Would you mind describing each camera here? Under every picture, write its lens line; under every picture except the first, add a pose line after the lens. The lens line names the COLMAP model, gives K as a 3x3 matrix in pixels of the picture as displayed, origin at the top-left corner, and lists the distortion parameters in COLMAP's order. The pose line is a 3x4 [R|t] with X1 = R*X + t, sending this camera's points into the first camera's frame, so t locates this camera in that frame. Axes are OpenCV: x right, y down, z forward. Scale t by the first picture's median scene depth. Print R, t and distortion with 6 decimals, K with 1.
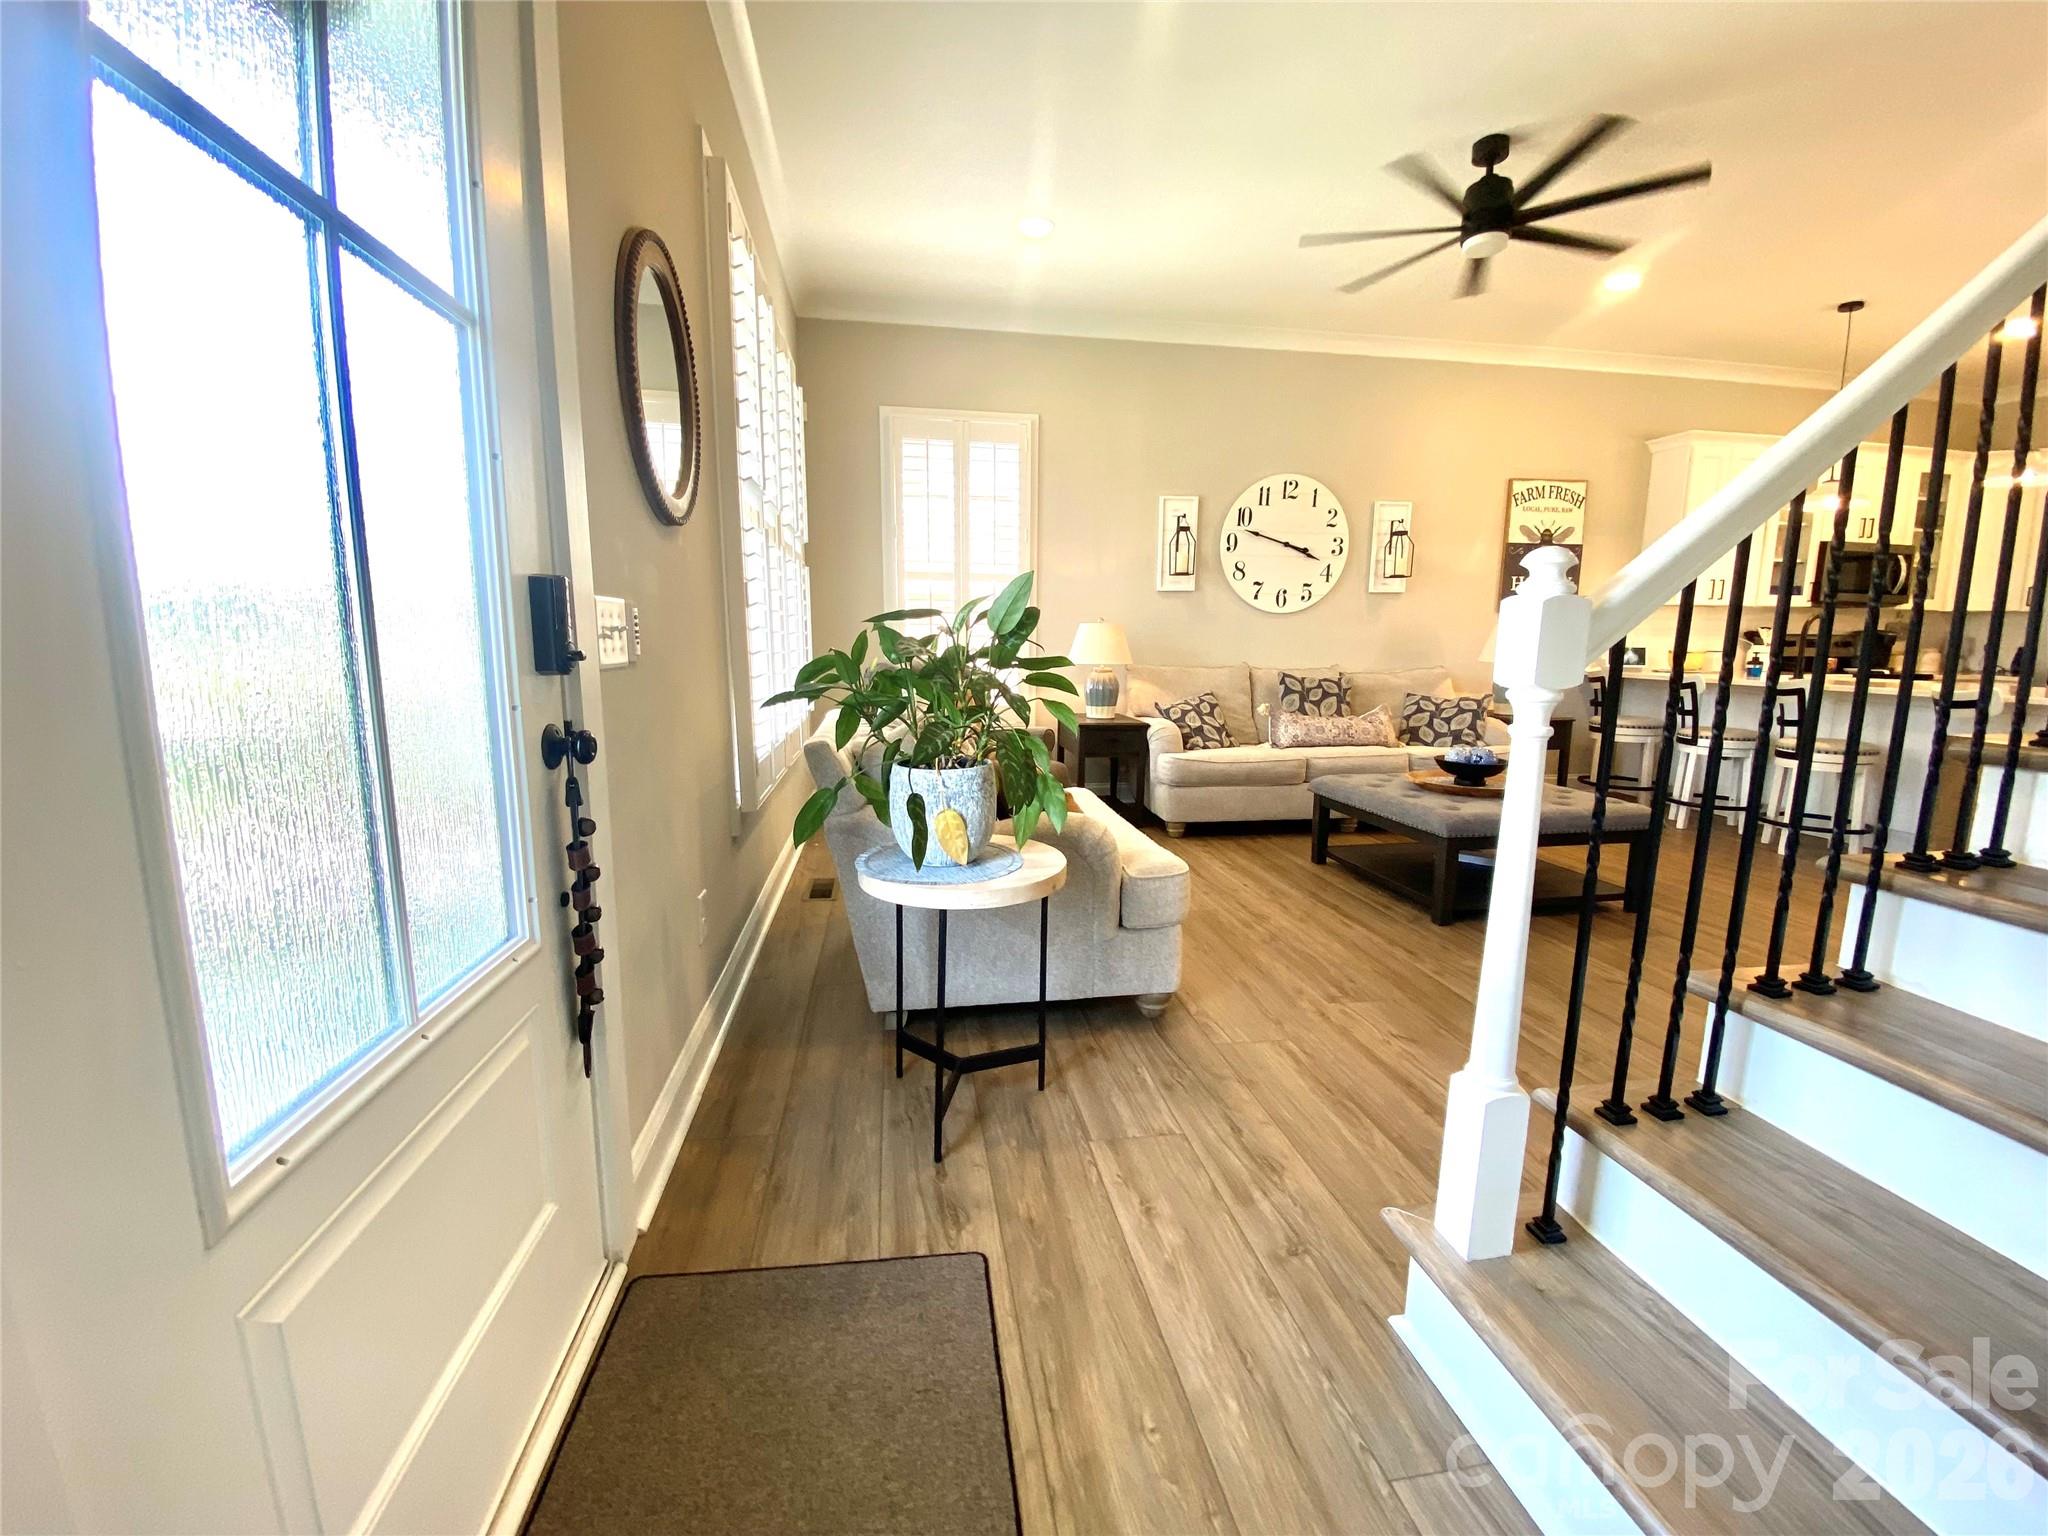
lens RADIAL K [[856.7, 0, 1015.0], [0, 856.7, 774.6], [0, 0, 1]] dist [0.002015, -0.015109]
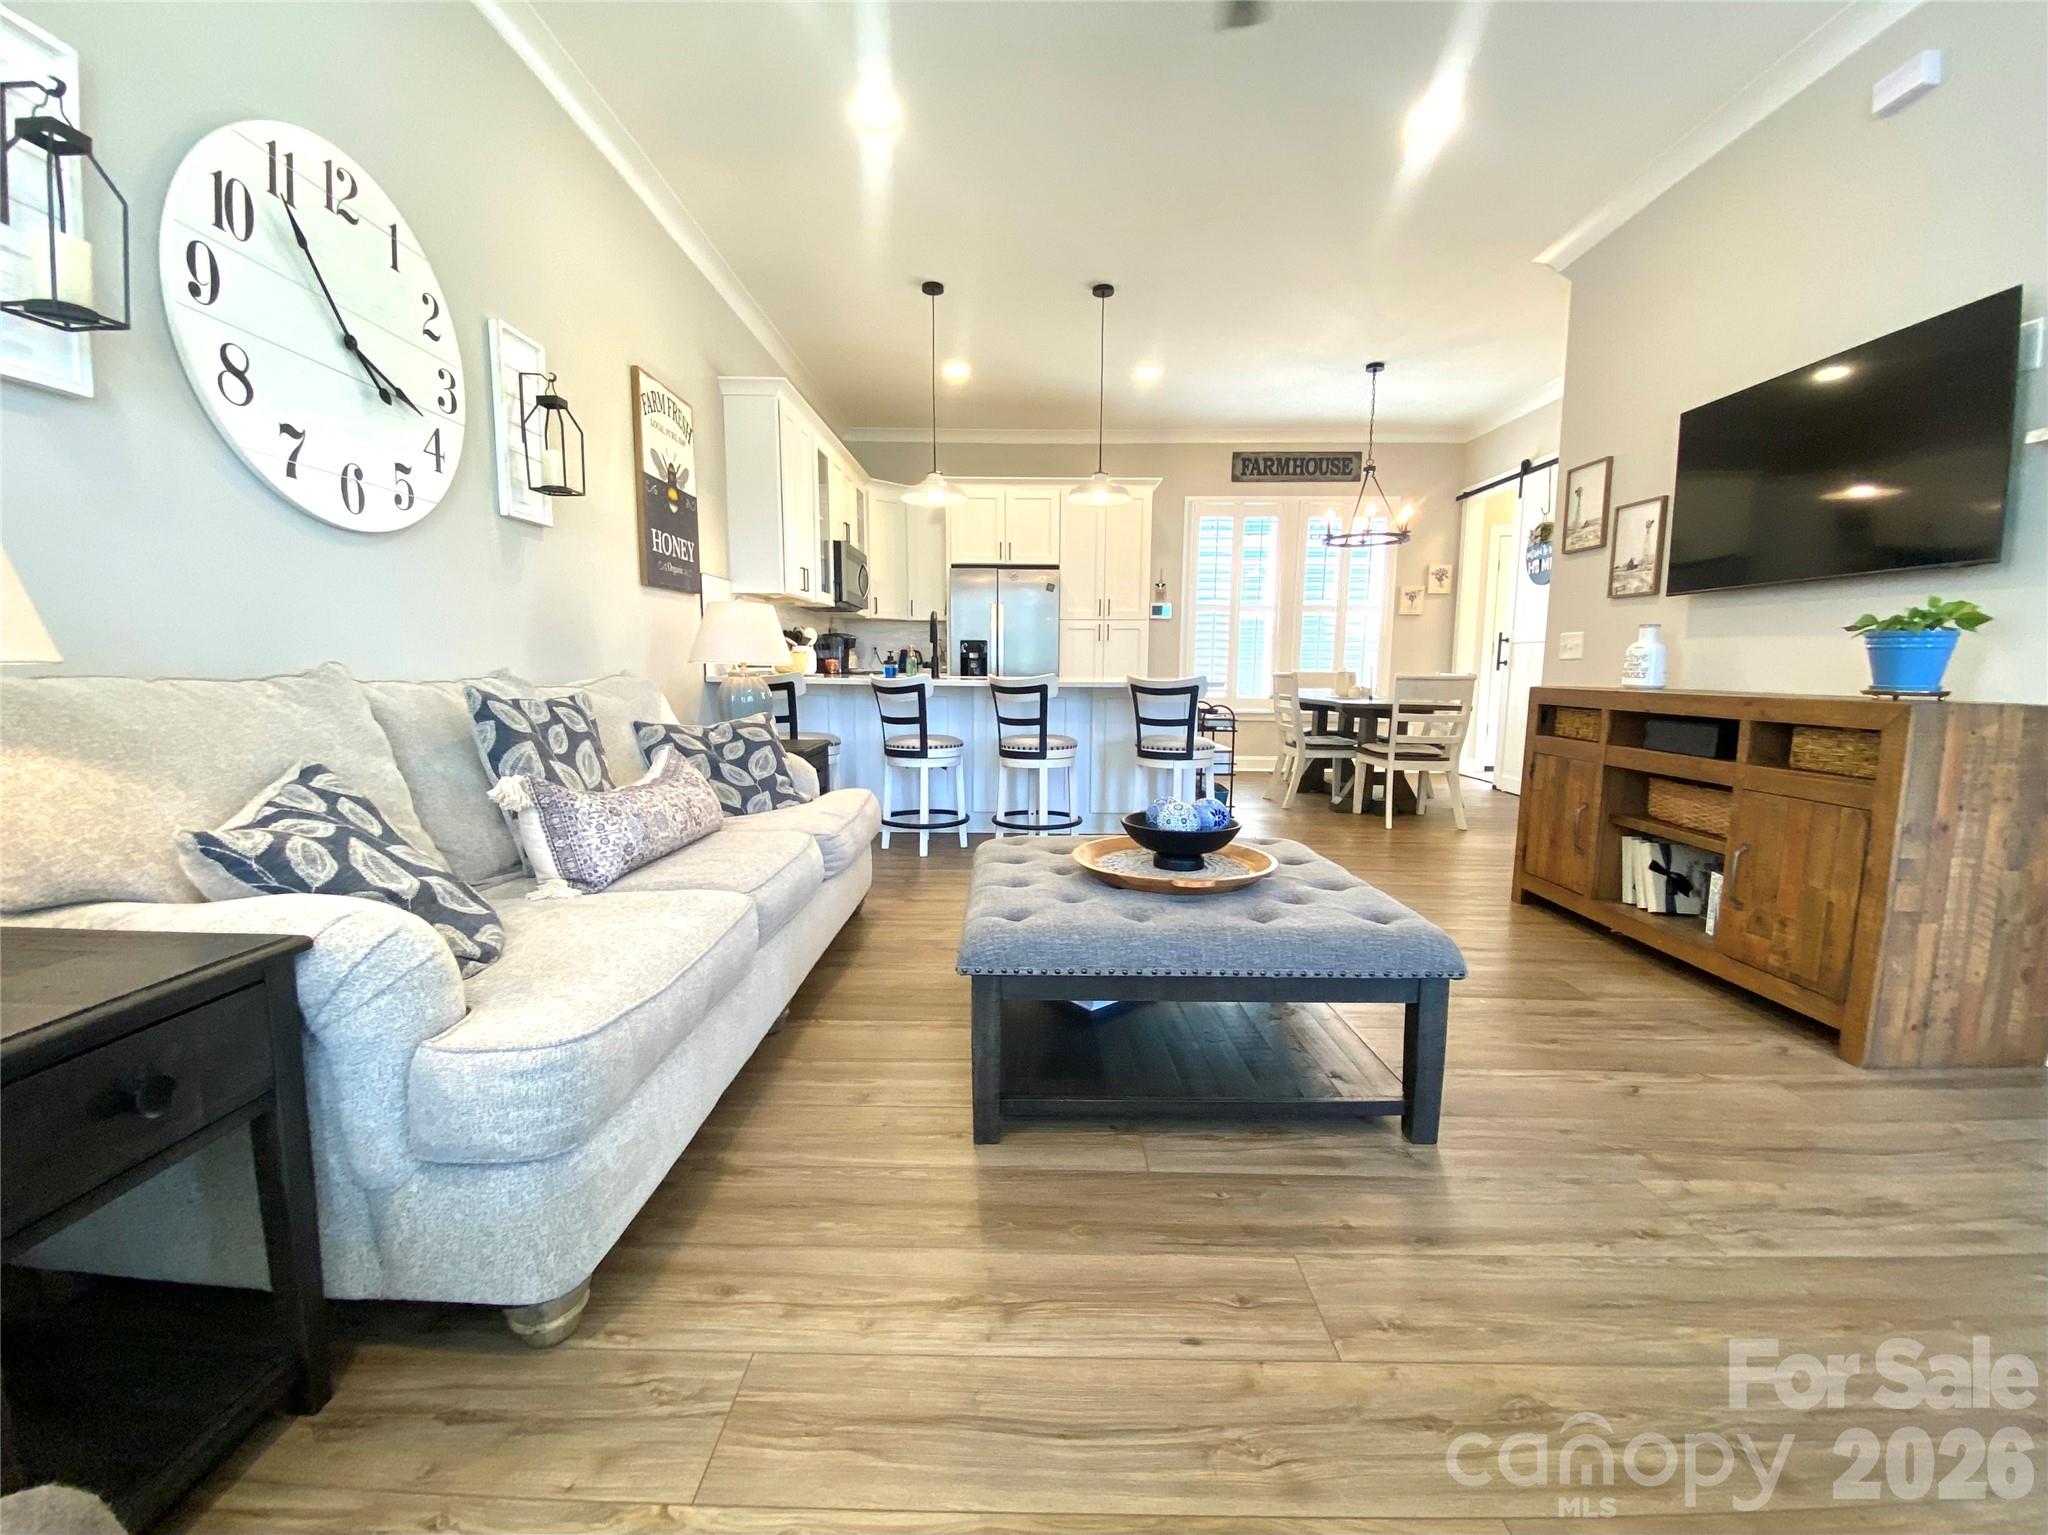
lens RADIAL K [[856.7, 0, 1015.0], [0, 856.7, 774.1], [0, 0, 1]] dist [0.002015, -0.015109]
pose [[0.163973, -0.124889, 0.978527, -0.017491], [0.151019, 0.983439, 0.100209, -0.097830], [-0.974836, 0.131345, 0.180118, 0.828779]]
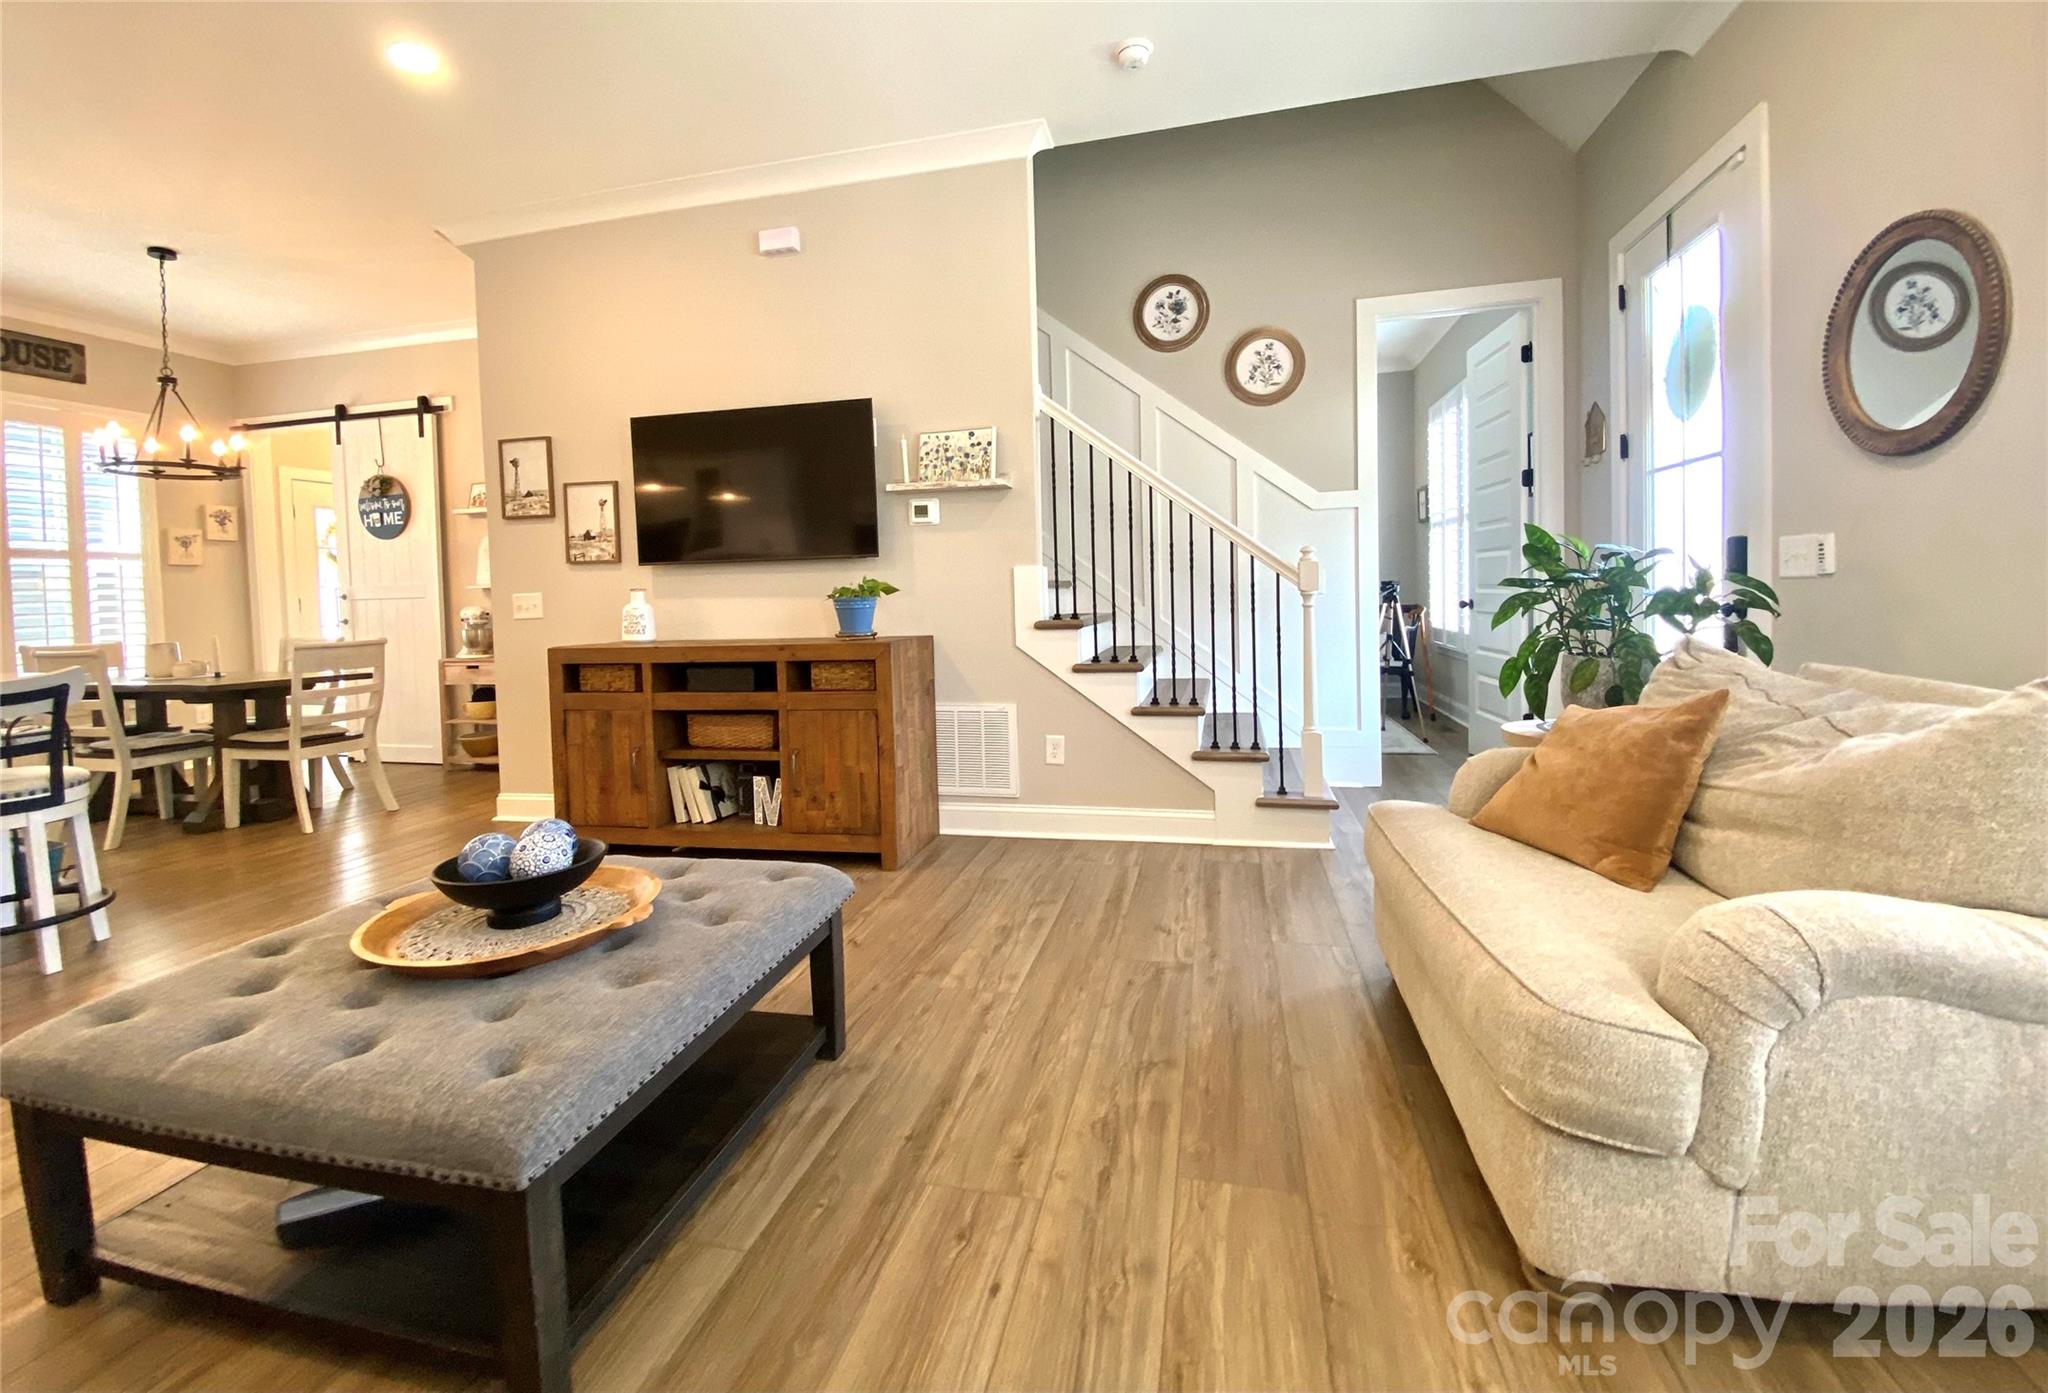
lens RADIAL K [[802.8, 0, 1069.9], [0, 802.8, 625.3], [0, 0, 1]] dist [0.000579, -0.012439]
pose [[-0.938509, 0.011766, 0.345055, 0.111824], [0.080620, 0.979258, 0.185887, -0.150478], [-0.335711, 0.202275, -0.919991, 1.033536]]
